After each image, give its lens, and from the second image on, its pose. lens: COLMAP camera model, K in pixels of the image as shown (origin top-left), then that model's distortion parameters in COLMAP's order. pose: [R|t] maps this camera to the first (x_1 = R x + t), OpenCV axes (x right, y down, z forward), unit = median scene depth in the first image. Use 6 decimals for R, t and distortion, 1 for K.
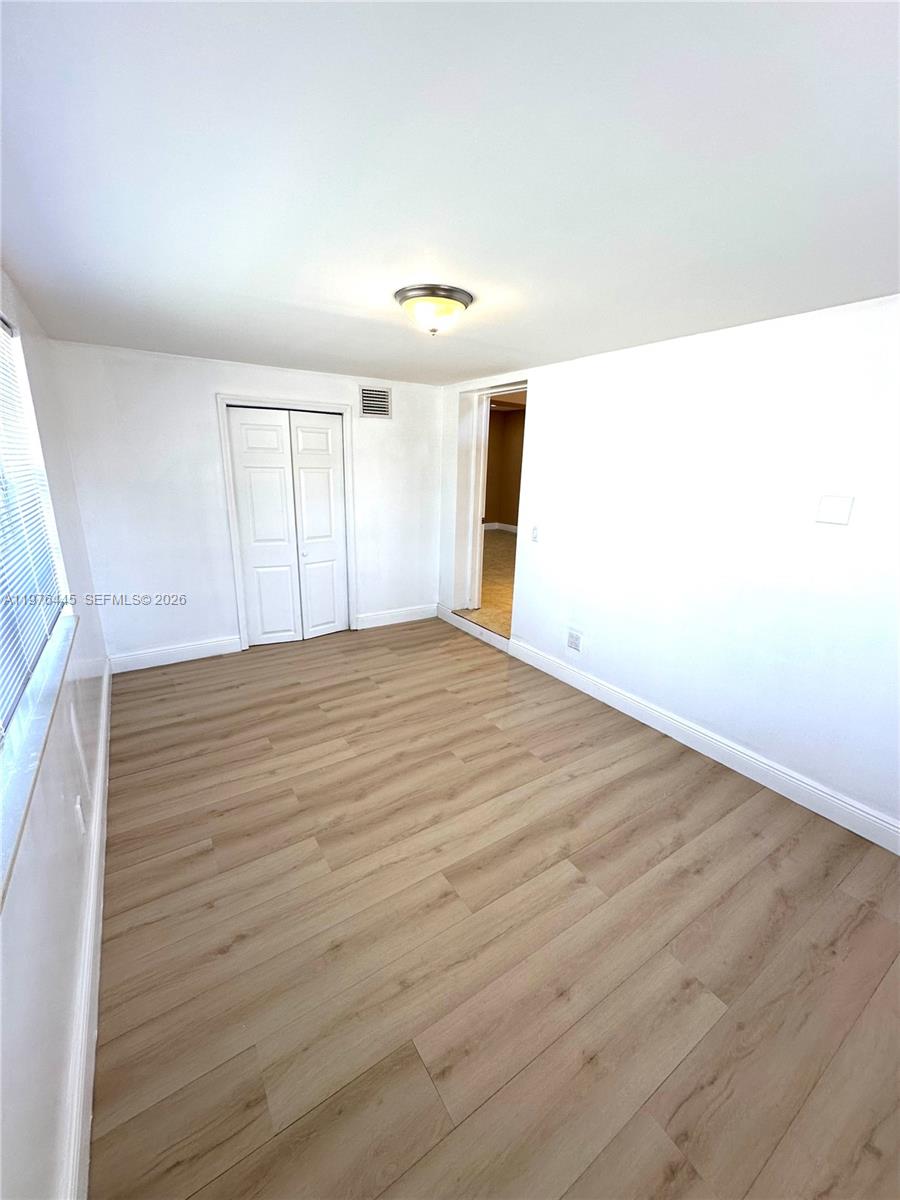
lens RADIAL K [[479.1, 0, 451.8], [0, 479.1, 602.8], [0, 0, 1]] dist [-0.004117, 0.001358]
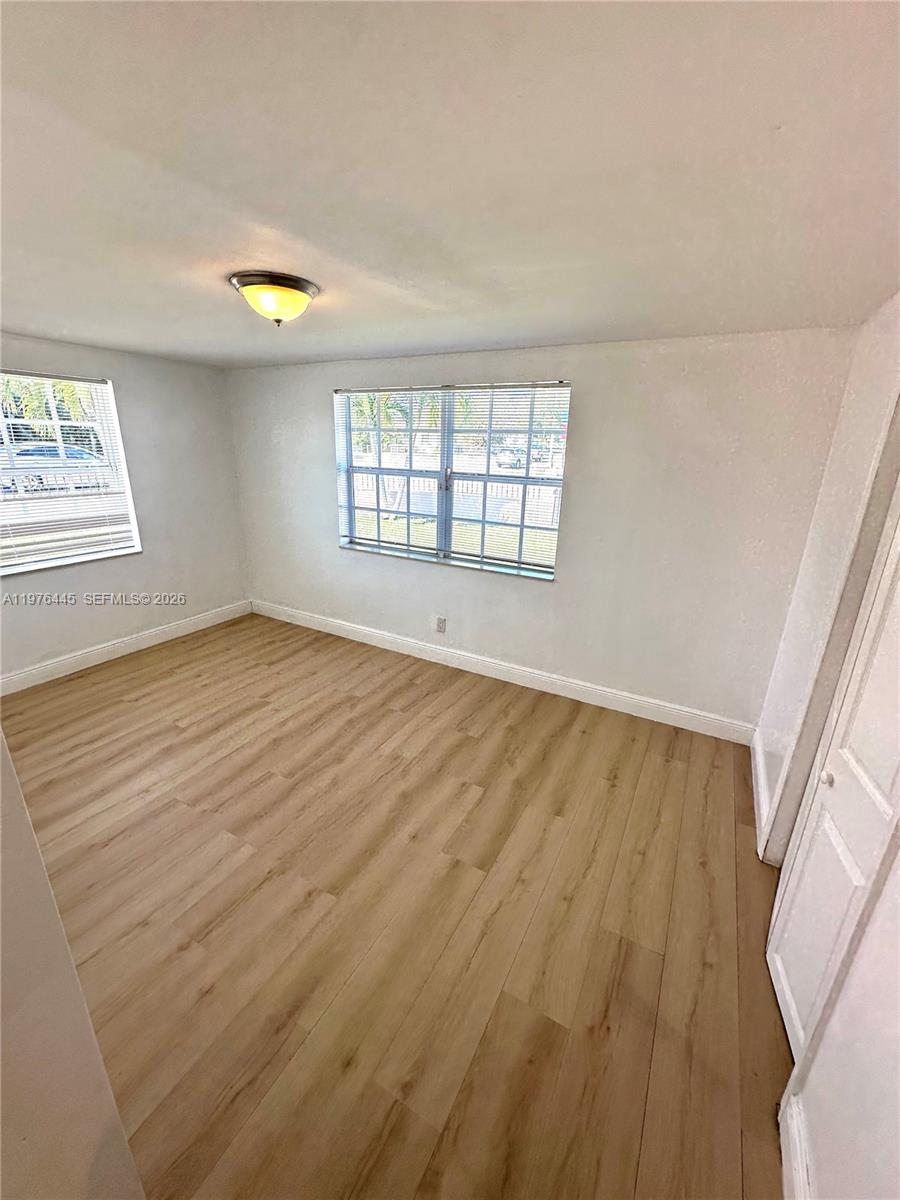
lens RADIAL K [[479.1, 0, 449.3], [0, 479.1, 597.9], [0, 0, 1]] dist [-0.004117, 0.001358]
pose [[-0.885667, 0.093891, -0.454729, 0.110793], [-0.178667, 0.835022, 0.520401, -0.518731], [0.428569, 0.542147, -0.722776, 1.633371]]
